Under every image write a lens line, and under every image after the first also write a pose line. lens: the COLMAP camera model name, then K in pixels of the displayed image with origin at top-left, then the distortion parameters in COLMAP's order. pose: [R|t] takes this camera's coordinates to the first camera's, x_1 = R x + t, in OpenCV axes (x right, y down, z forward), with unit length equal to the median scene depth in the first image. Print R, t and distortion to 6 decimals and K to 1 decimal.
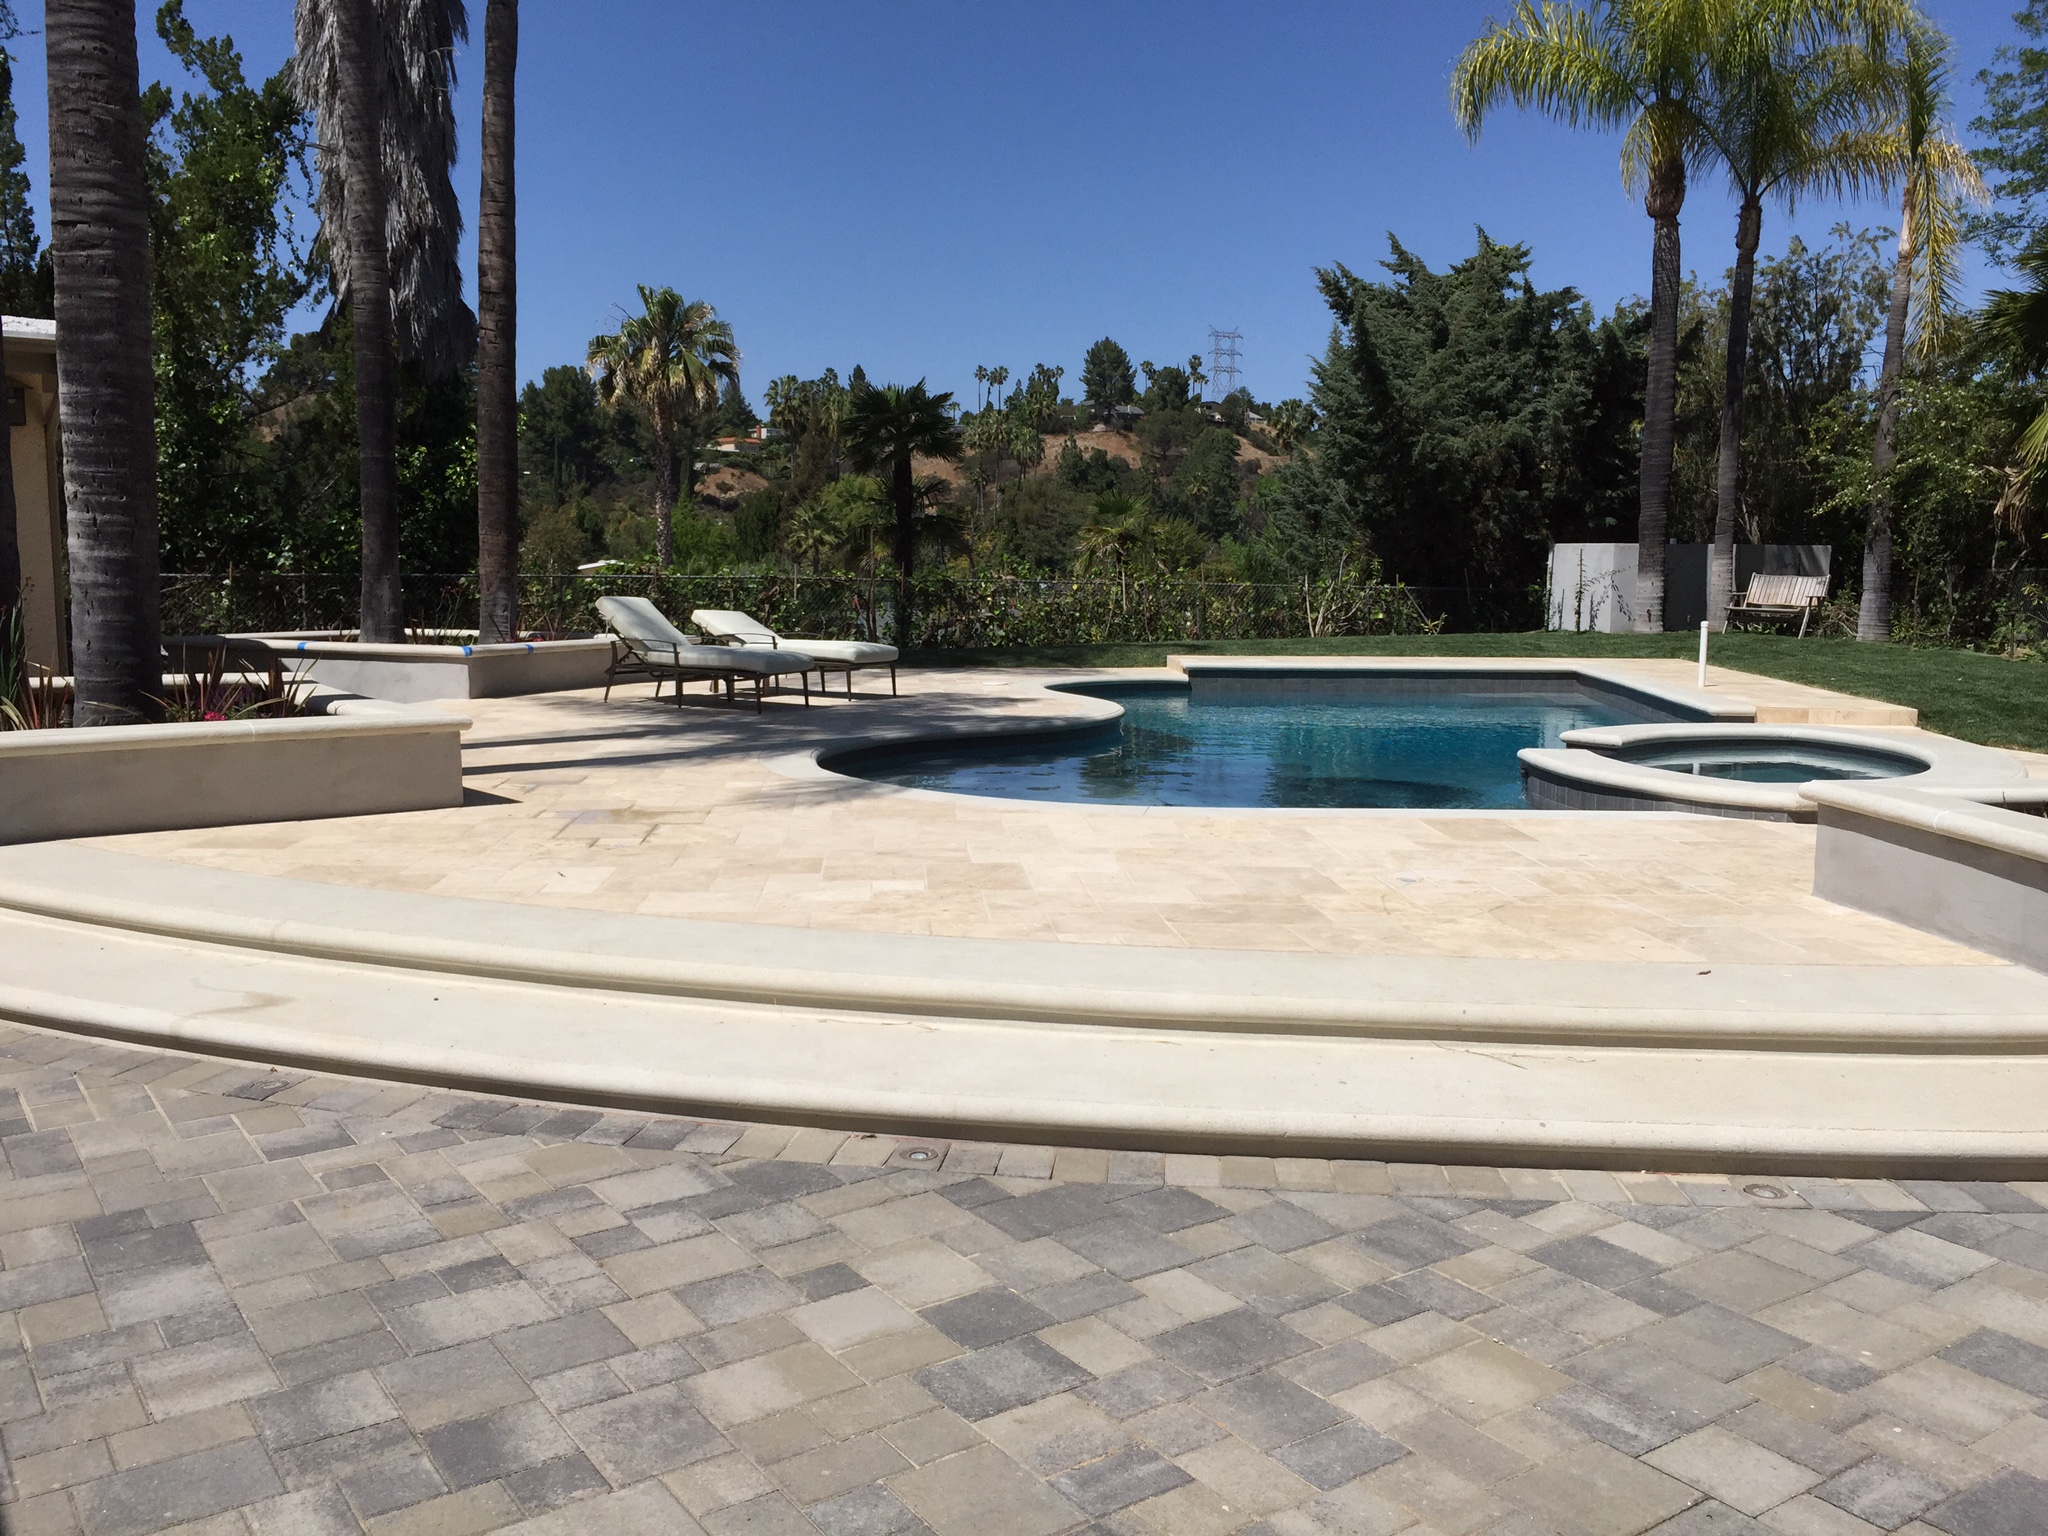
lens RADIAL K [[1758.3, 0, 1019.1], [0, 1758.3, 741.1], [0, 0, 1]] dist [0.068492, -0.062075]
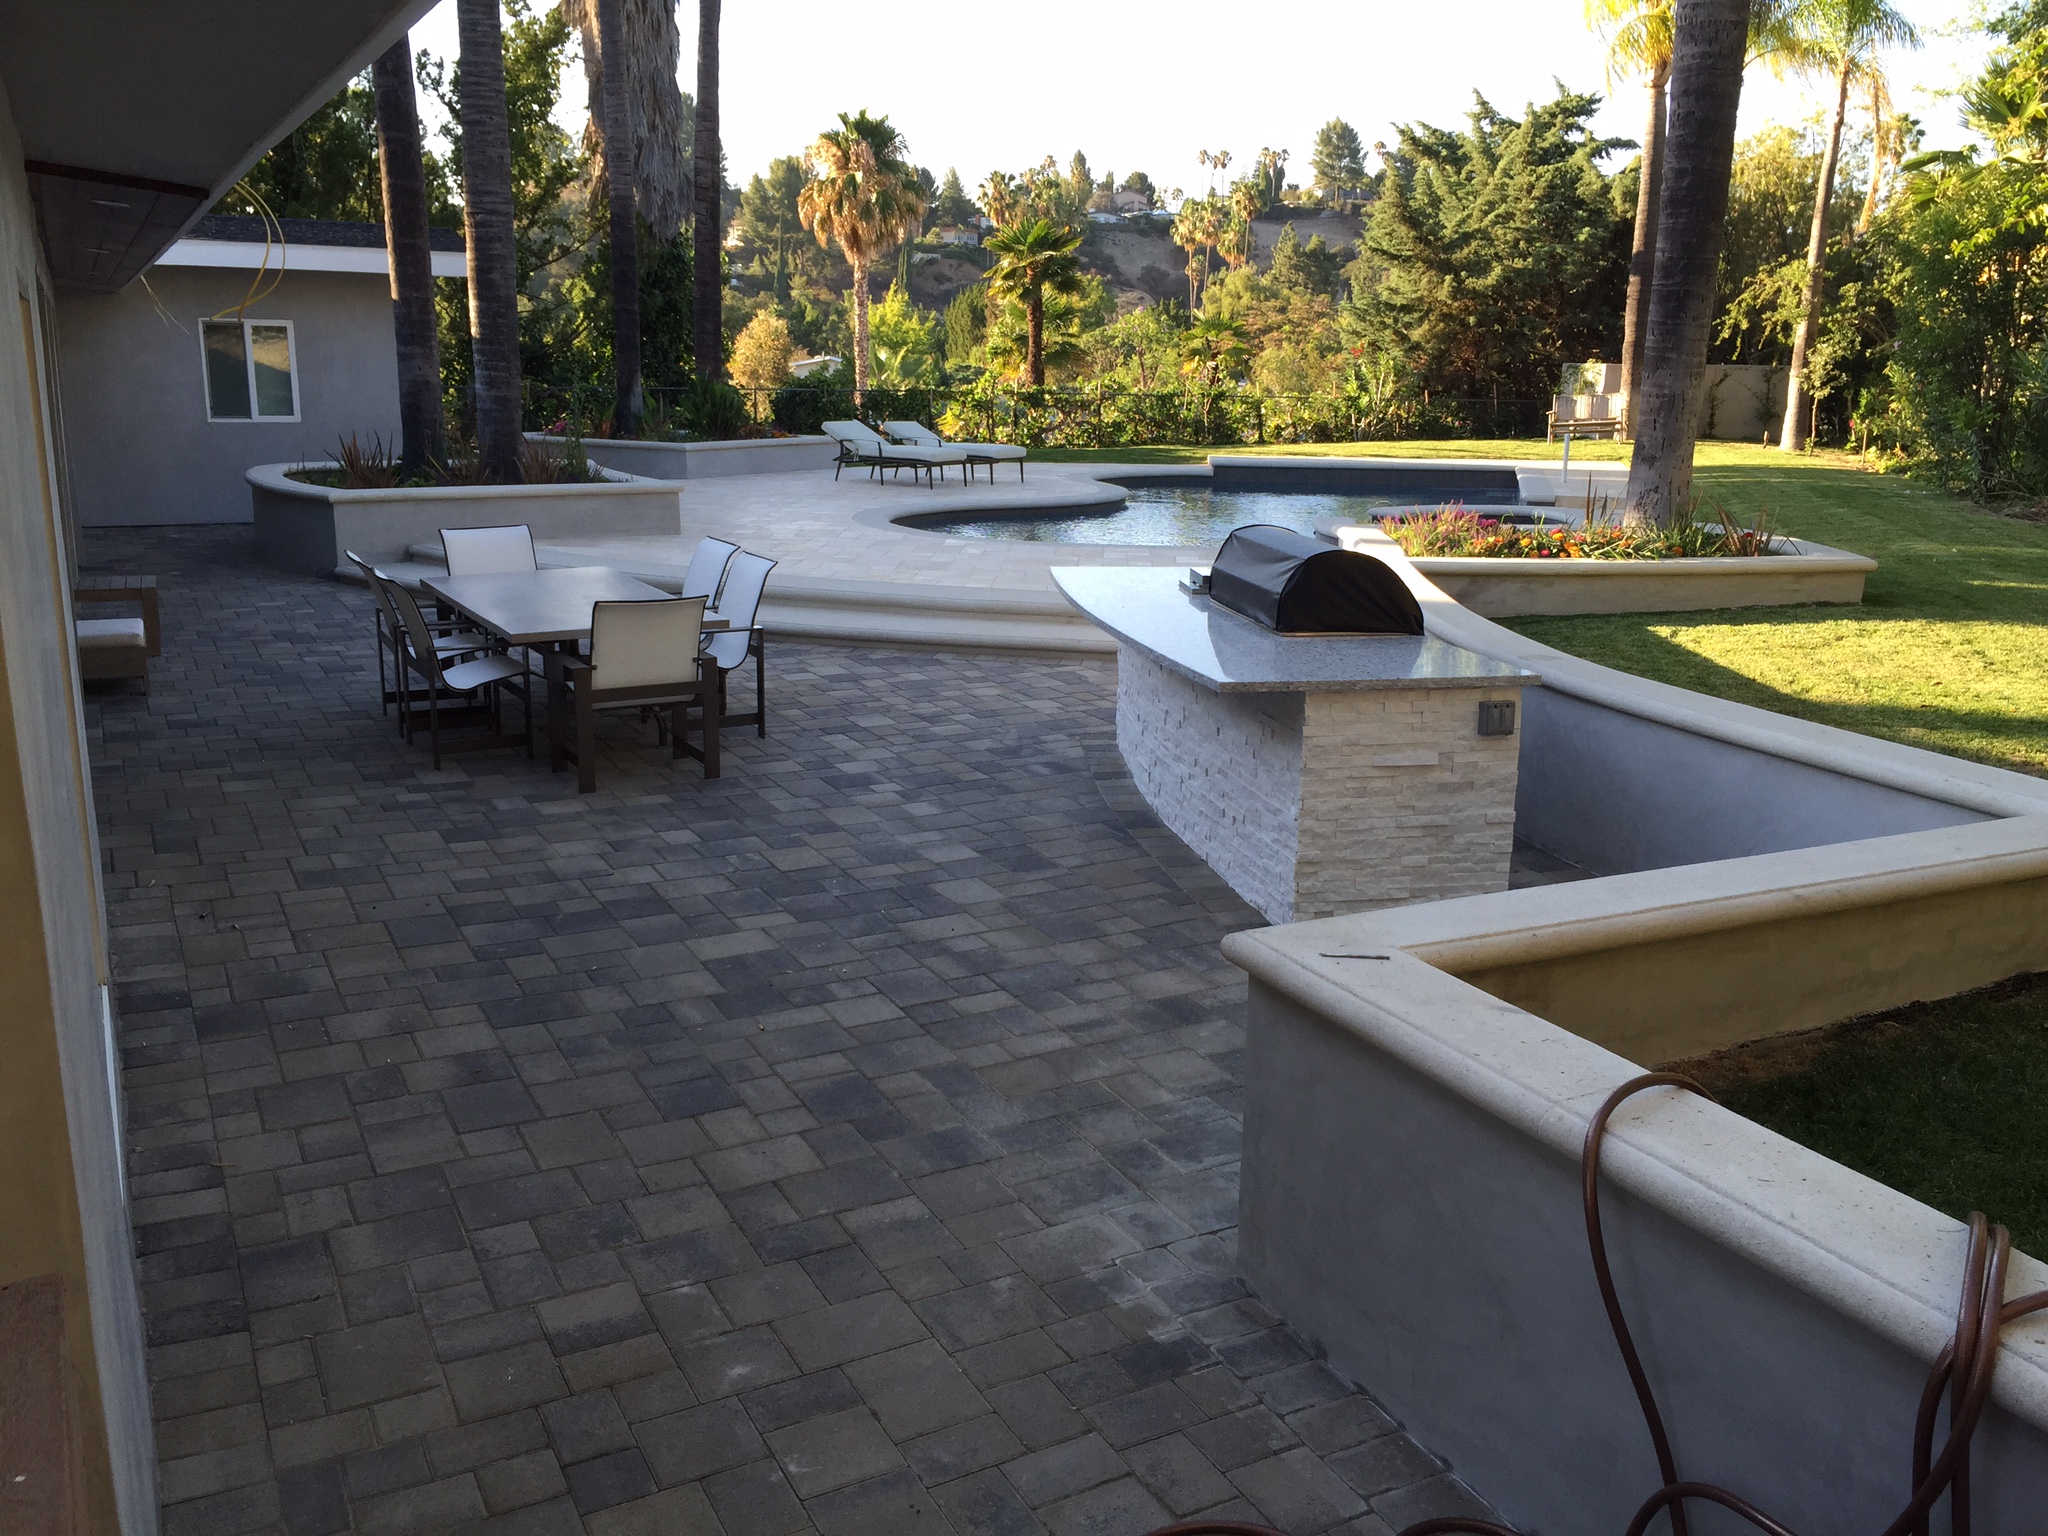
lens RADIAL K [[1758.3, 0, 1019.1], [0, 1758.3, 741.1], [0, 0, 1]] dist [0.068492, -0.062075]
pose [[0.992014, 0.035729, -0.120962, 0.080553], [-0.021551, 0.992951, 0.116552, 0.008705], [0.124274, -0.113015, 0.985791, -0.238286]]
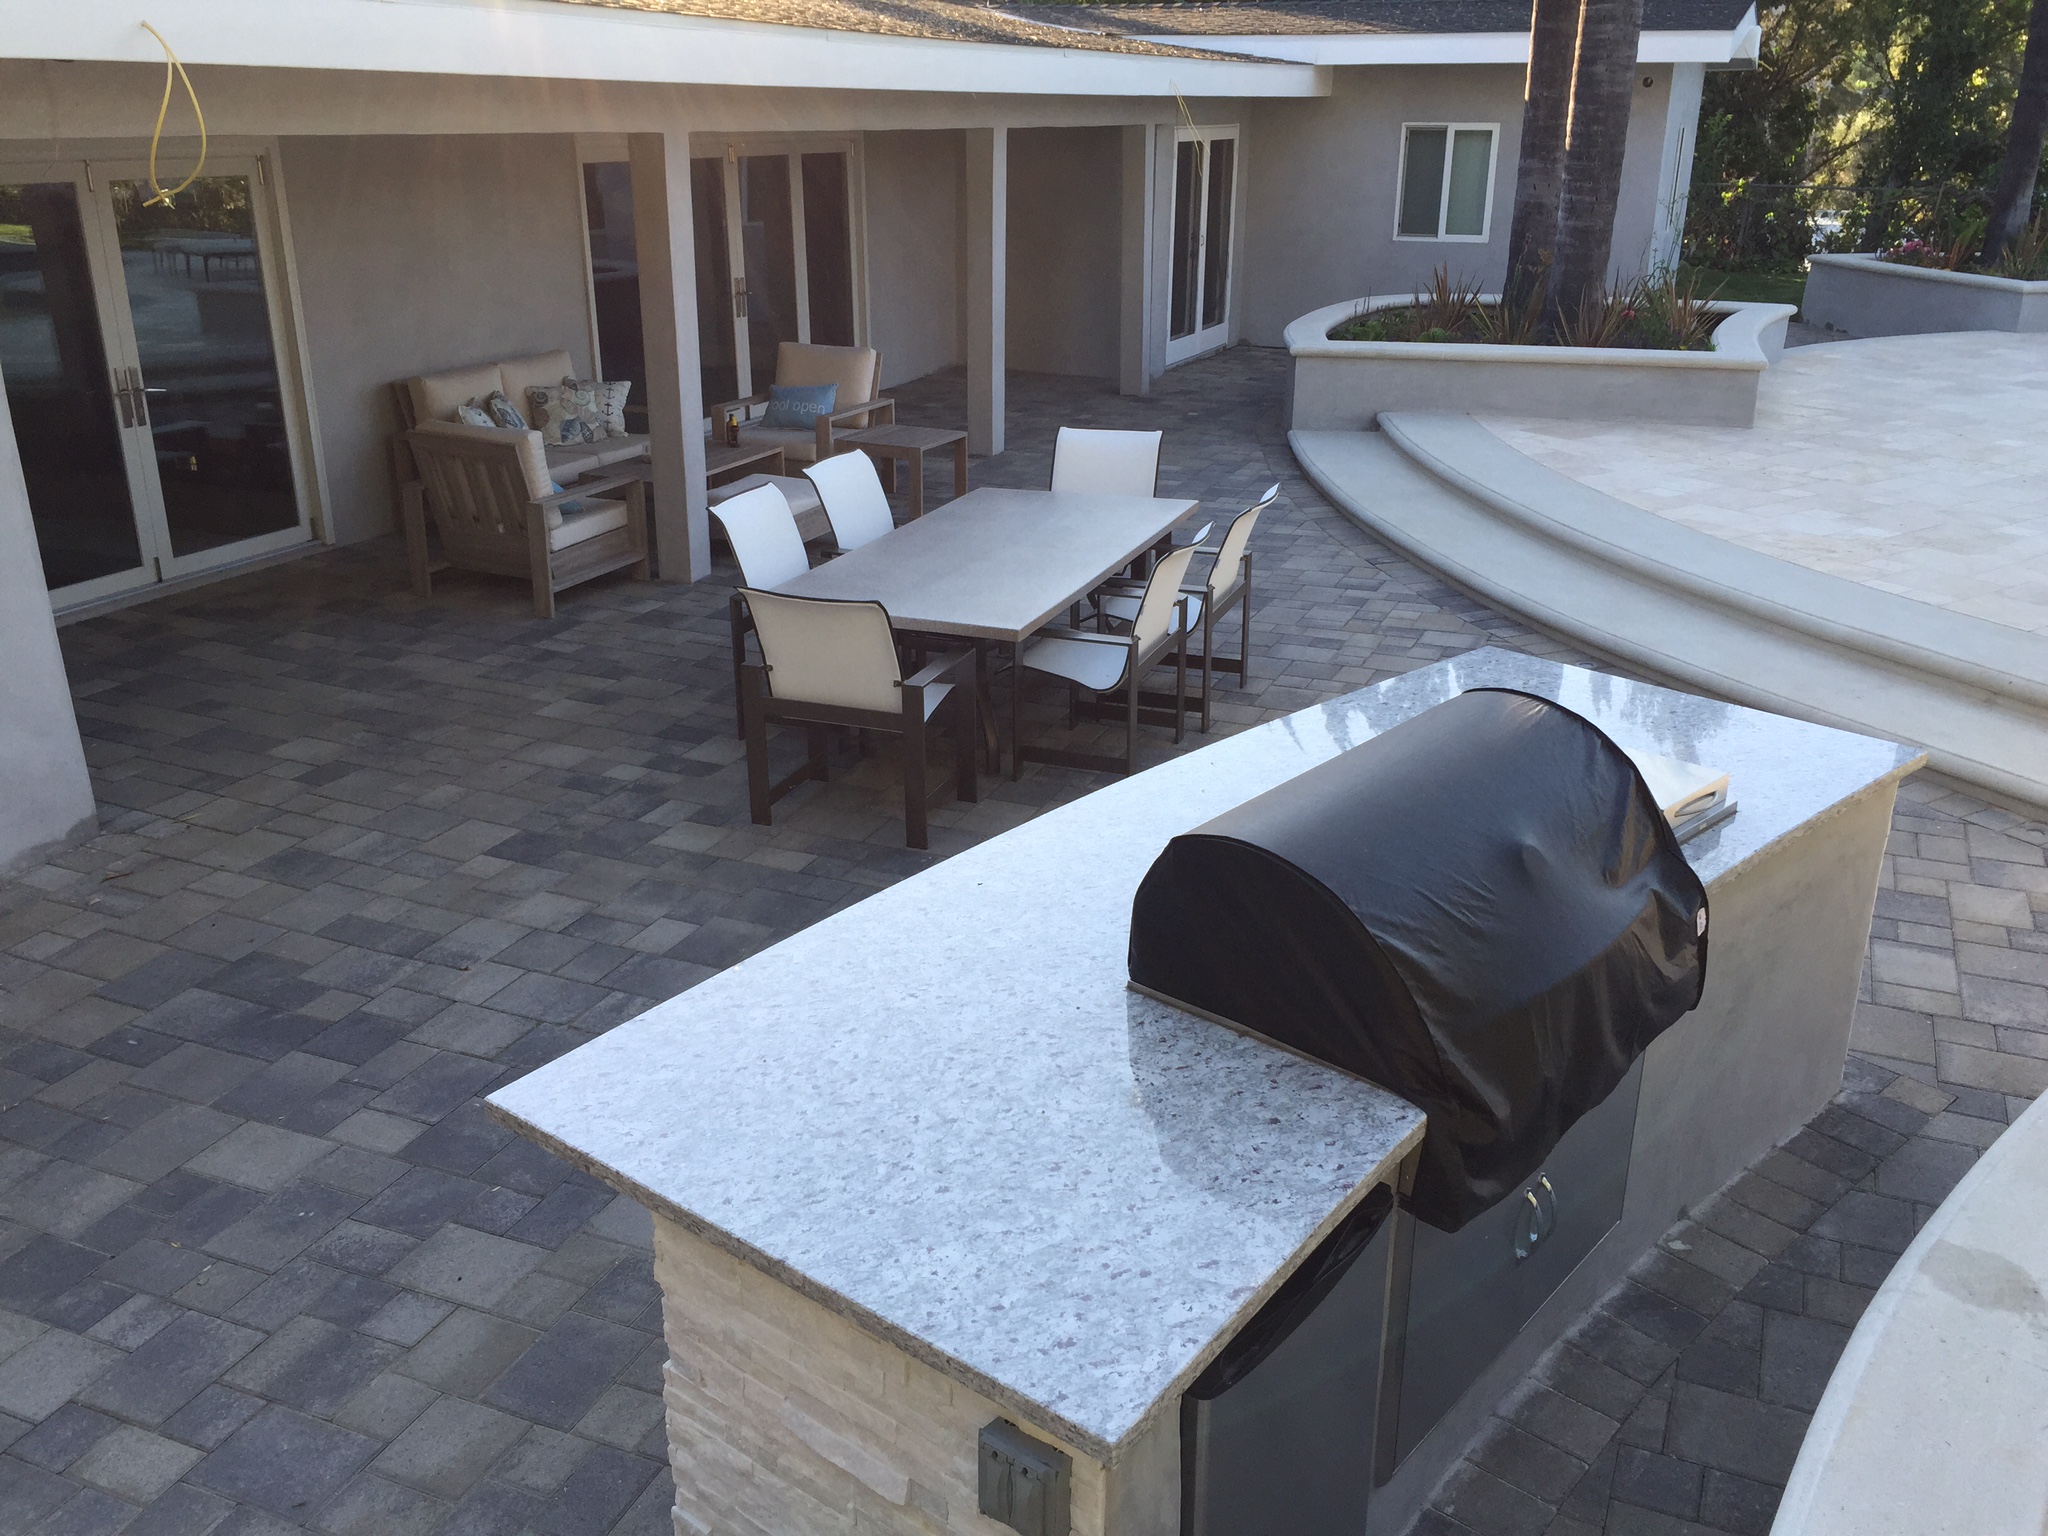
lens RADIAL K [[1758.3, 0, 1019.1], [0, 1758.3, 741.1], [0, 0, 1]] dist [0.068492, -0.062075]
pose [[0.524199, 0.285929, -0.802159, 0.162376], [-0.085951, 0.954903, 0.284206, -0.021524], [0.847247, -0.080034, 0.525135, -0.059704]]
